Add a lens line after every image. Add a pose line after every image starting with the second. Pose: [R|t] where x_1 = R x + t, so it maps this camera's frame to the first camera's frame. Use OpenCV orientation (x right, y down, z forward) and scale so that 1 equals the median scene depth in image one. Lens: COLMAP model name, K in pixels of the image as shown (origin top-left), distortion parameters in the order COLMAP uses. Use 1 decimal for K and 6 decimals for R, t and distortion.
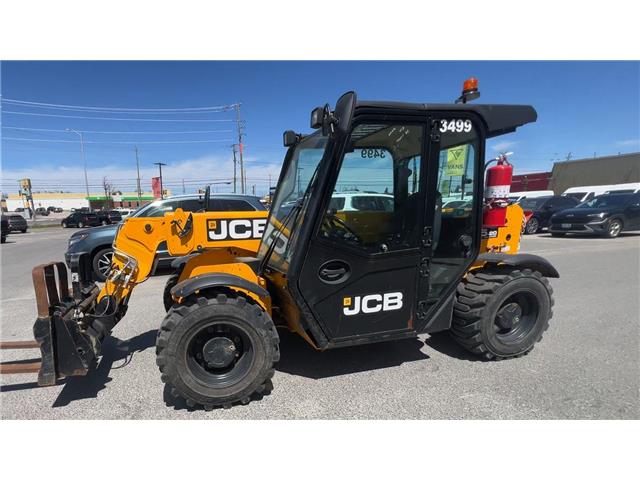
lens RADIAL K [[354.0, 0, 285.6], [0, 354.0, 260.8], [0, 0, 1]] dist [0.000584, -0.000136]
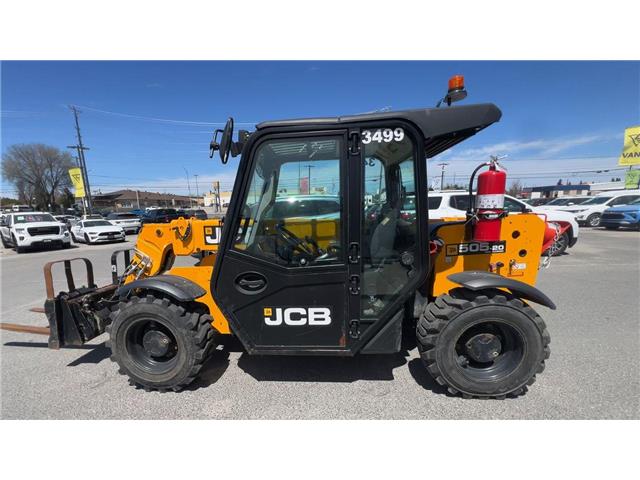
lens RADIAL K [[325.0, 0, 316.5], [0, 325.0, 242.2], [0, 0, 1]] dist [-0.003040, 0.001744]
pose [[0.936458, 0.039378, -0.348563, 0.546308], [-0.048297, 0.998689, -0.016932, -0.069027], [0.347439, 0.032691, 0.937132, 0.129507]]
